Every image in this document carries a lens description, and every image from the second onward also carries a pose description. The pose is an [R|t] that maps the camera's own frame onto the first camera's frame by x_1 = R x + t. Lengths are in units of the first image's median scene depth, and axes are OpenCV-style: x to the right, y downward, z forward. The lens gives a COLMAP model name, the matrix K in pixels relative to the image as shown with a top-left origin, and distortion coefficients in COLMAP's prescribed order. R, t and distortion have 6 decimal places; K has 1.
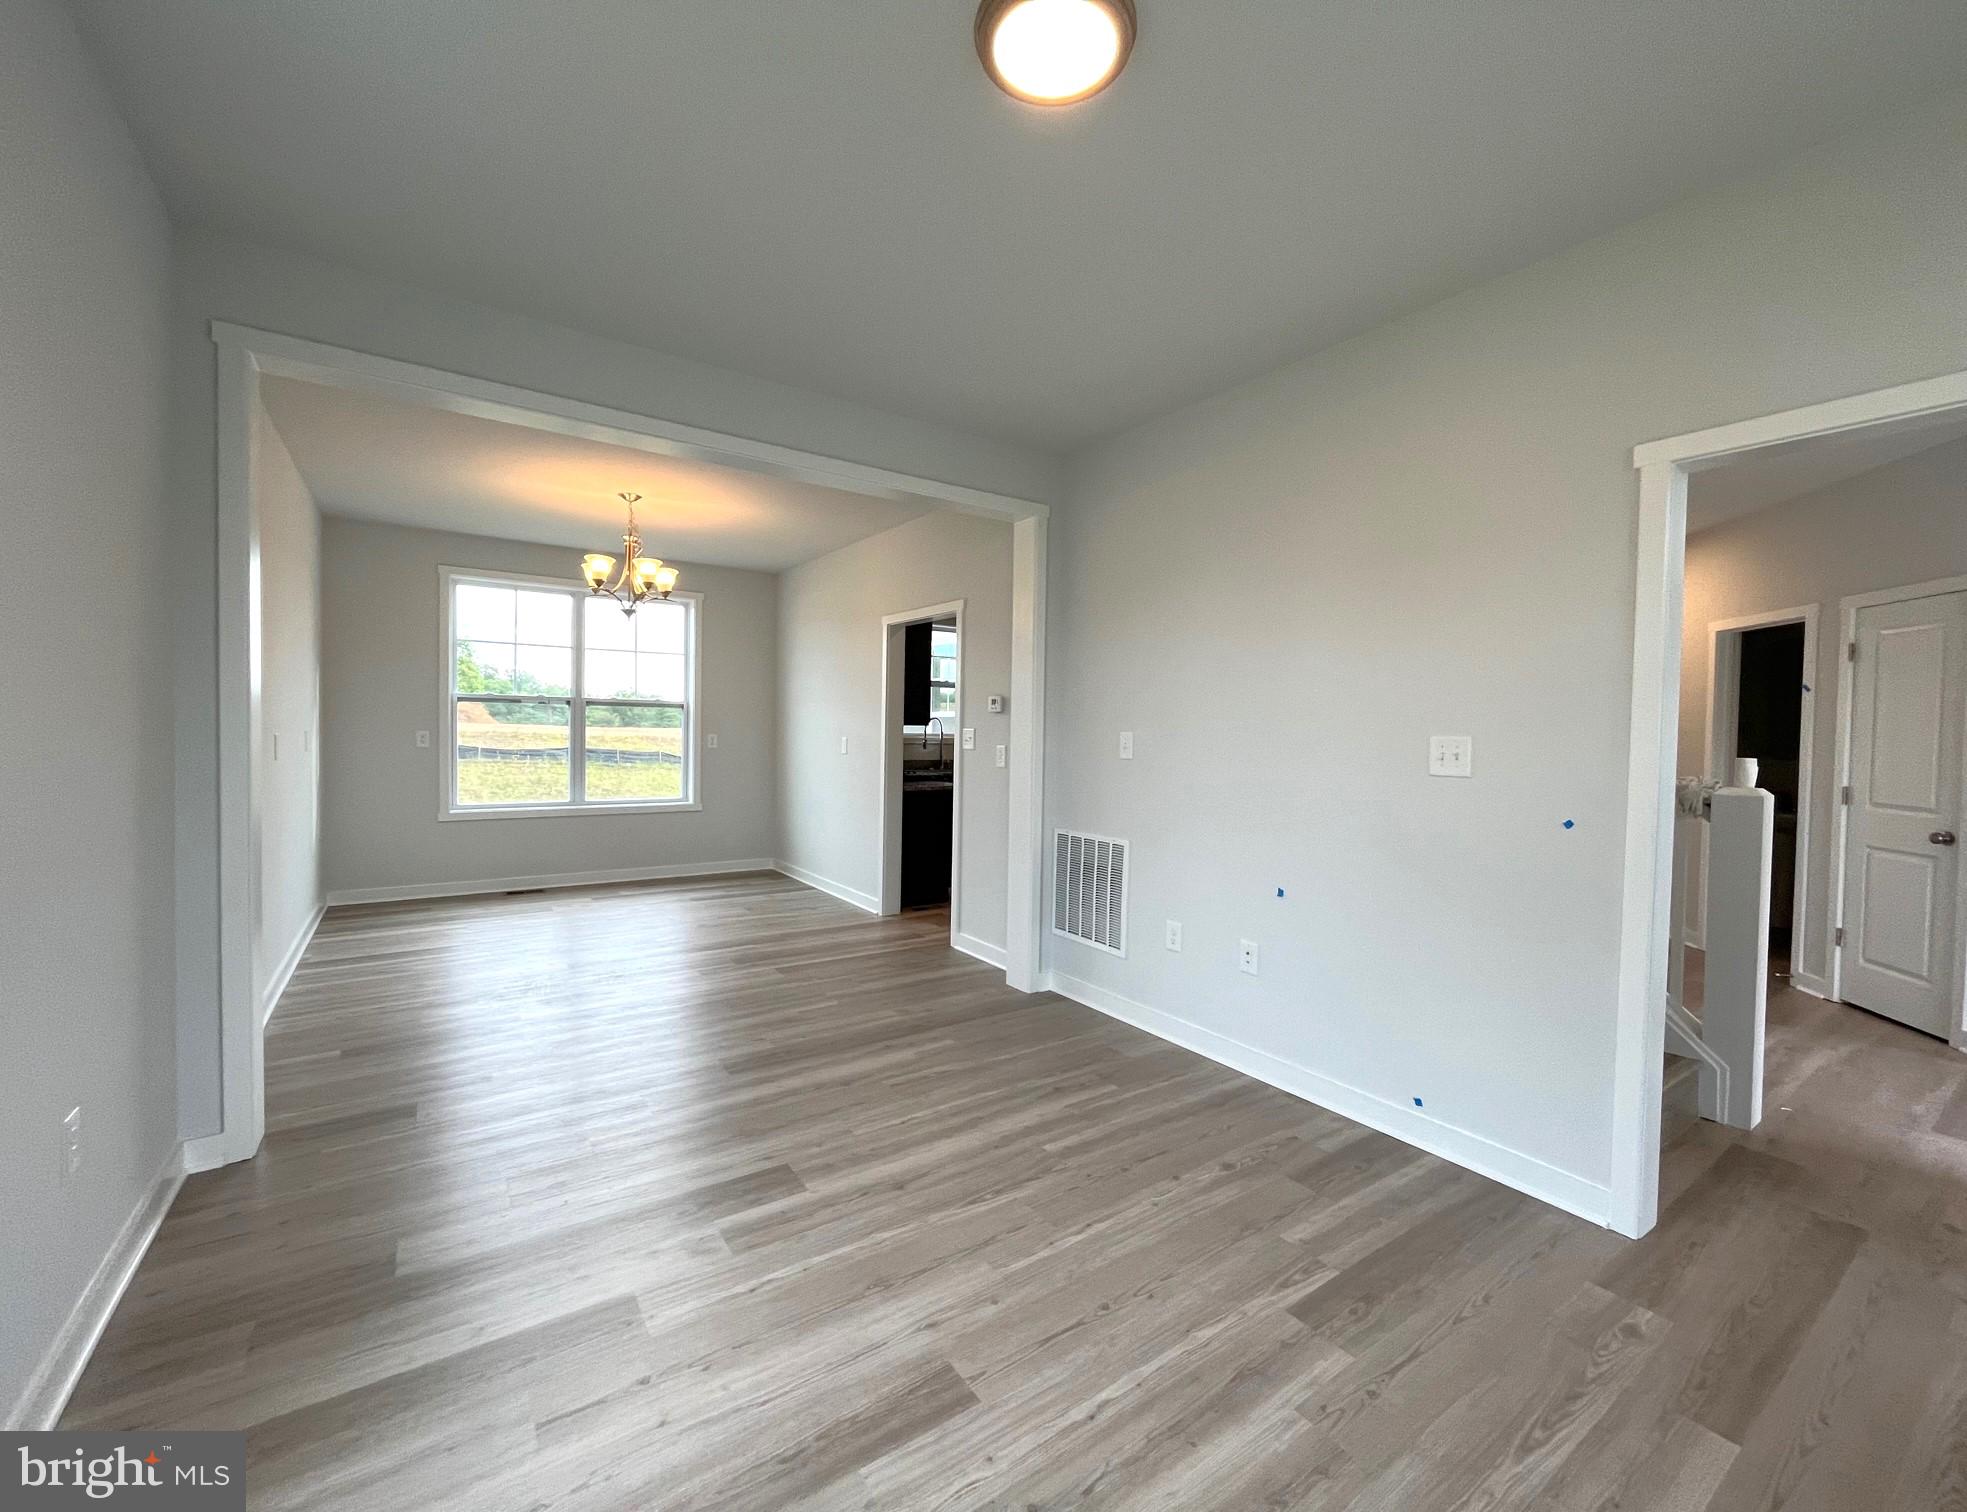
lens RADIAL K [[831.1, 0, 1010.8], [0, 831.1, 749.5], [0, 0, 1]] dist [0.000199, 0.000322]
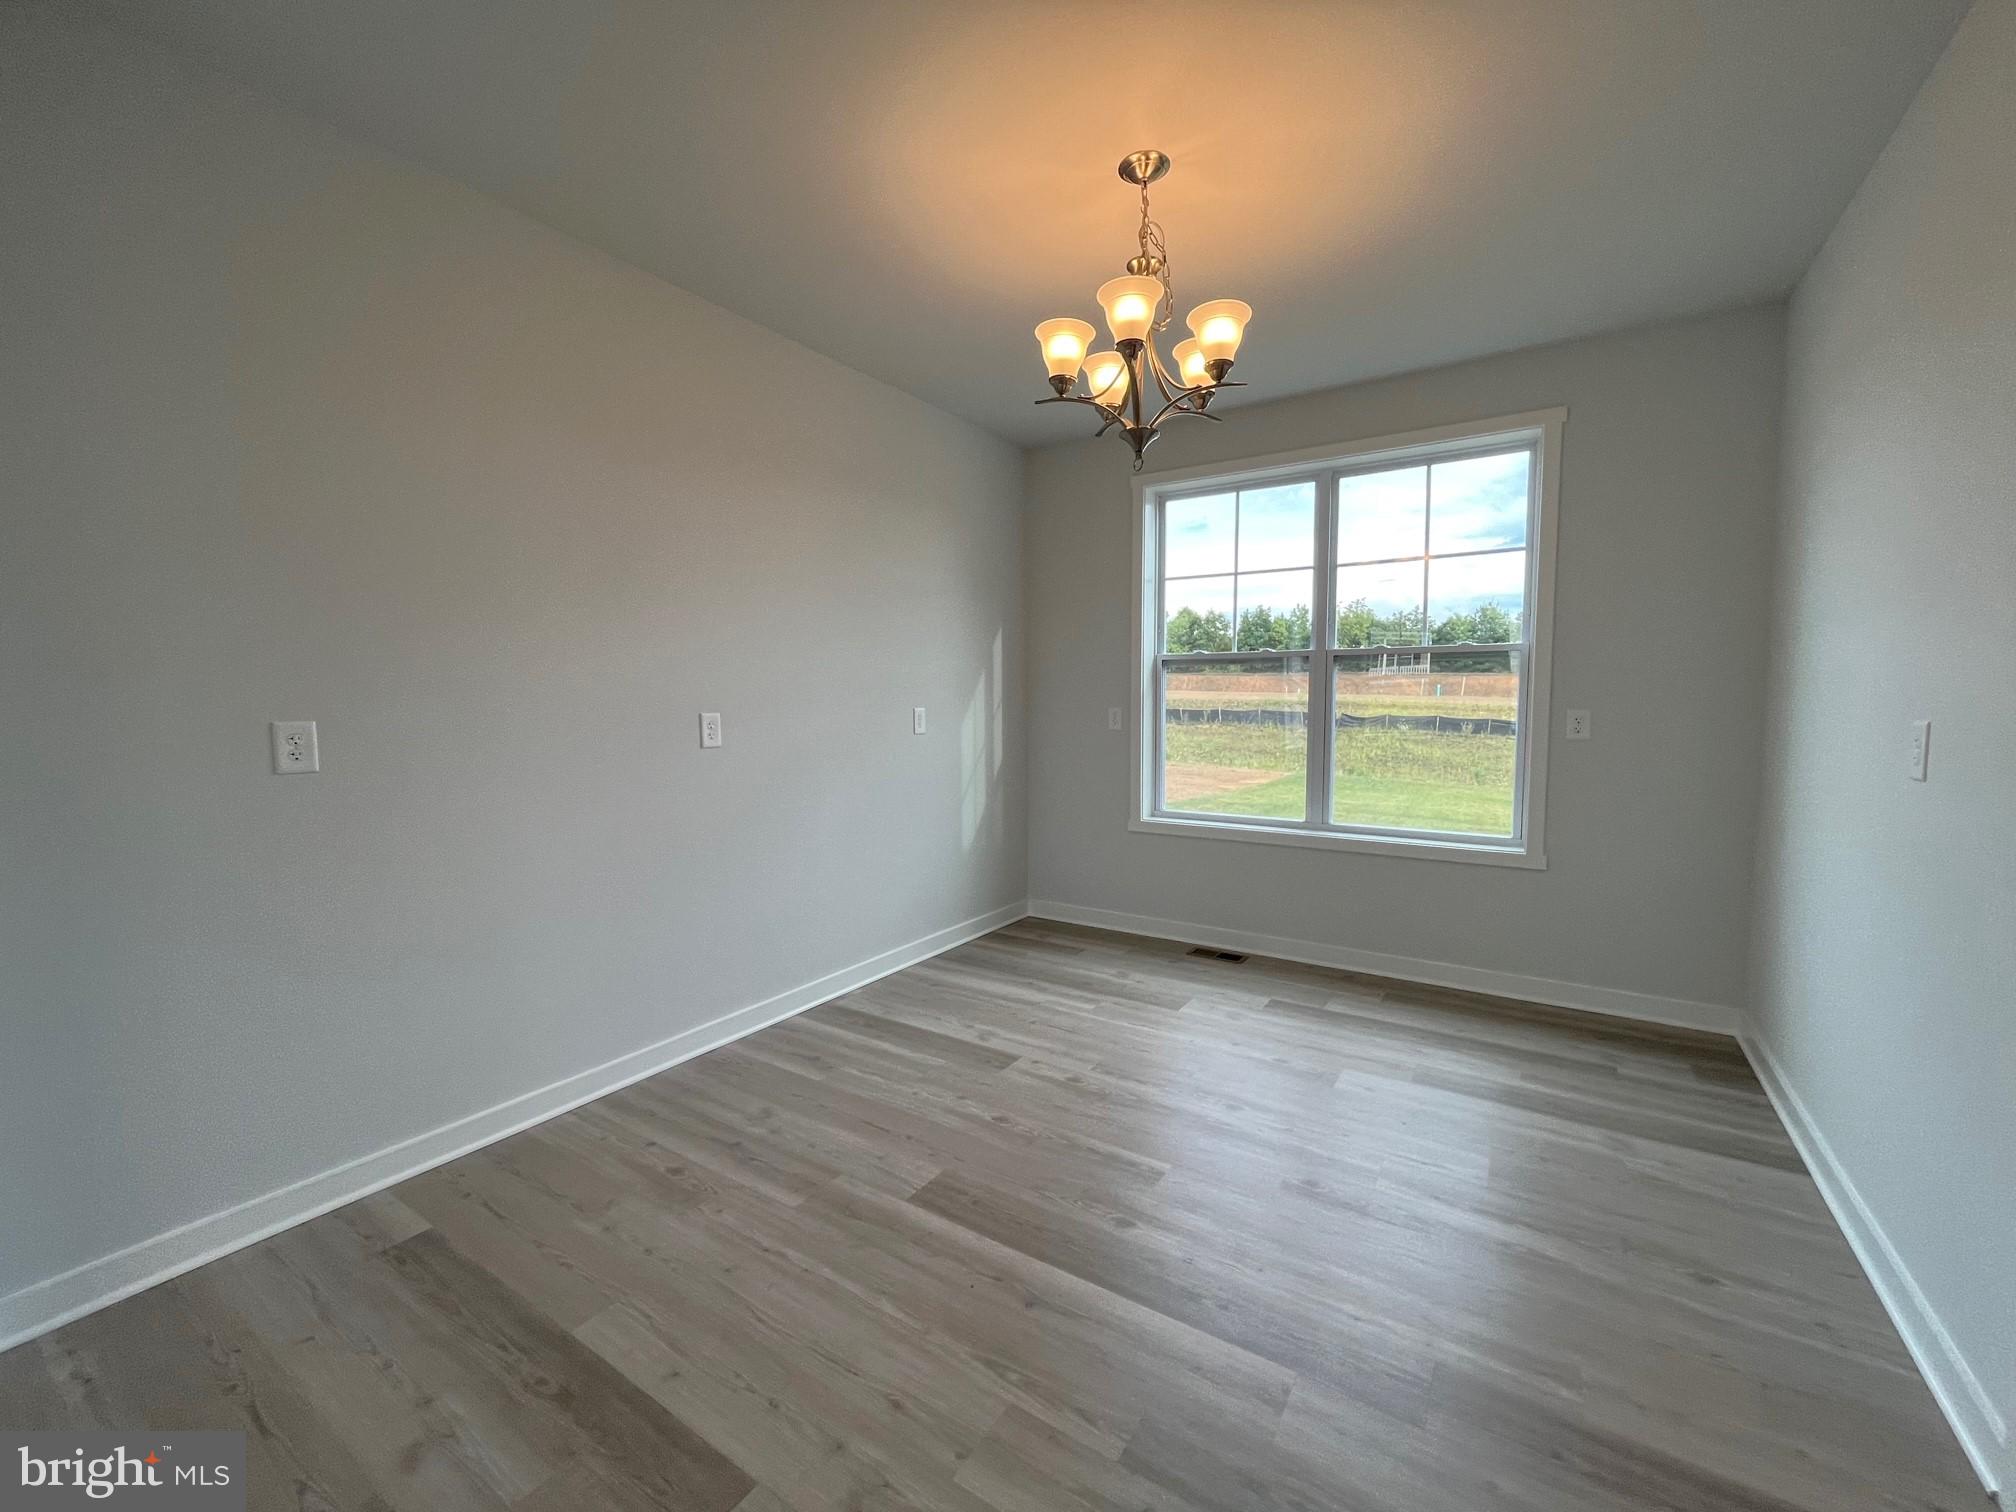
lens RADIAL K [[822.1, 0, 1006.9], [0, 822.1, 753.4], [0, 0, 1]] dist [-0.003751, 0.000729]
pose [[0.358252, 0.043921, -0.932591, -0.150715], [-0.013301, 0.999032, 0.041940, -0.028689], [0.933530, -0.002621, 0.358489, 1.696816]]
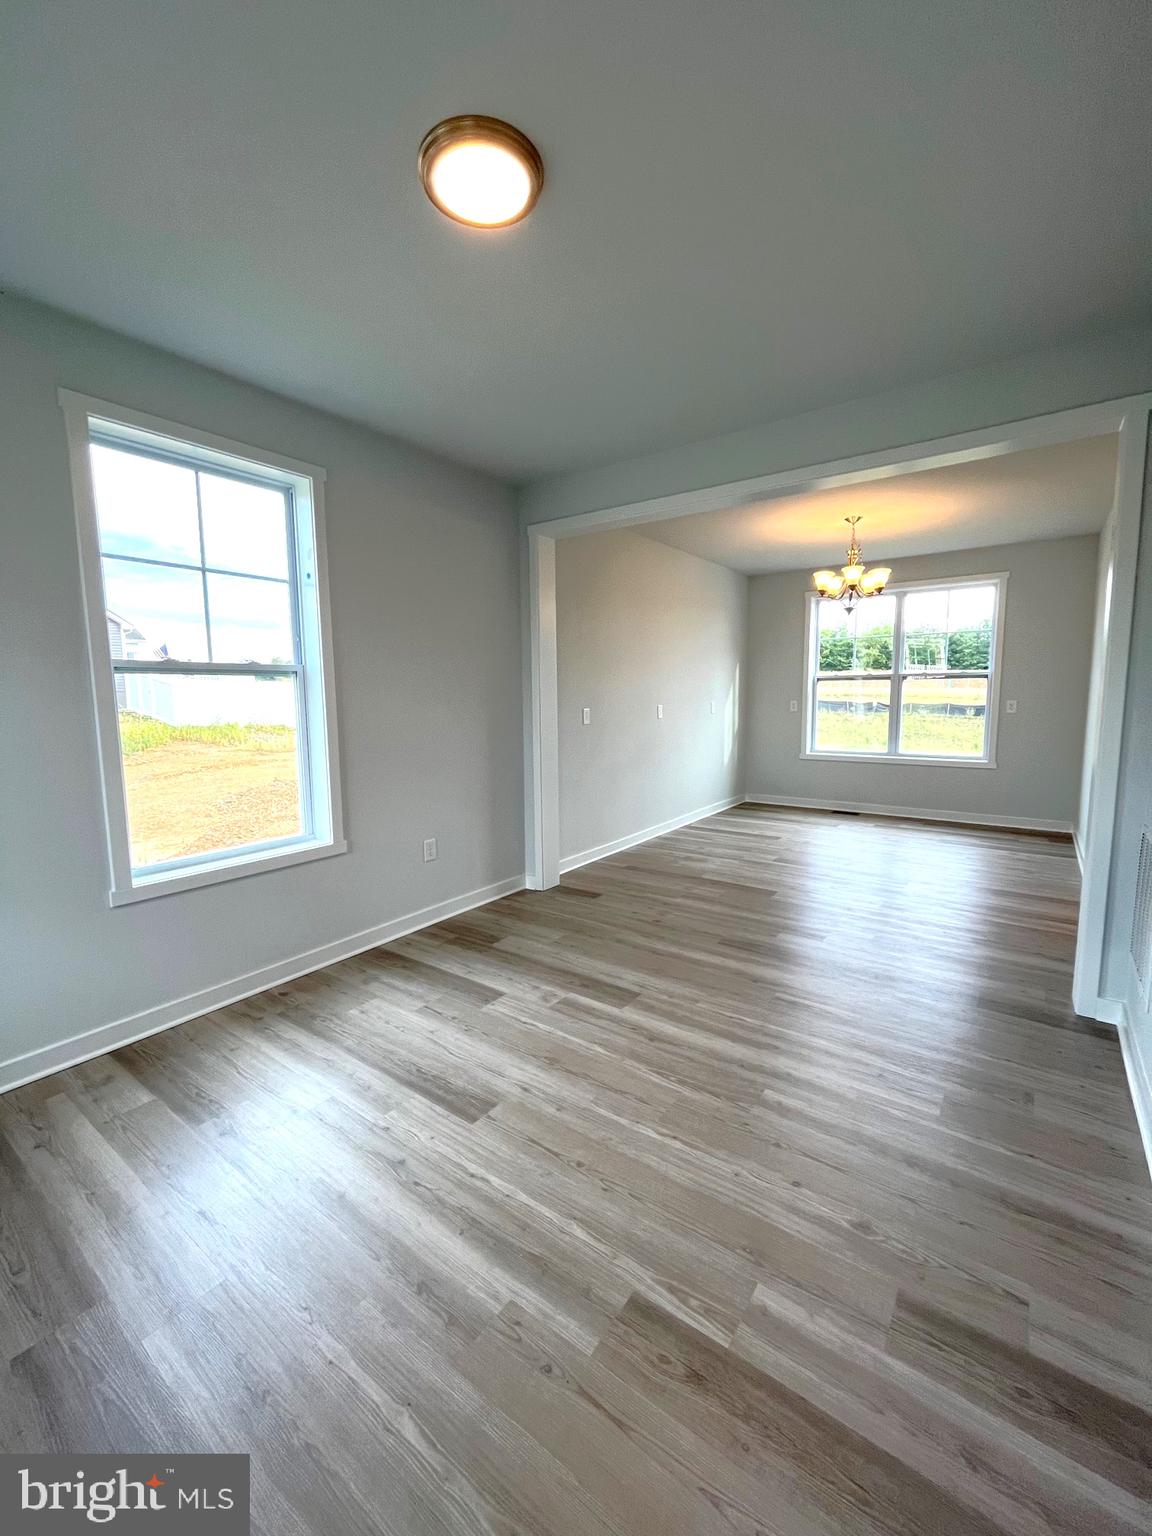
lens RADIAL K [[626.4, 0, 564.4], [0, 626.4, 766.3], [0, 0, 1]] dist [-0.003751, 0.000729]
pose [[0.296578, 0.087221, -0.951017, 0.804487], [-0.002448, 0.995887, 0.090573, -0.015627], [0.955005, -0.024534, 0.295572, 0.597245]]
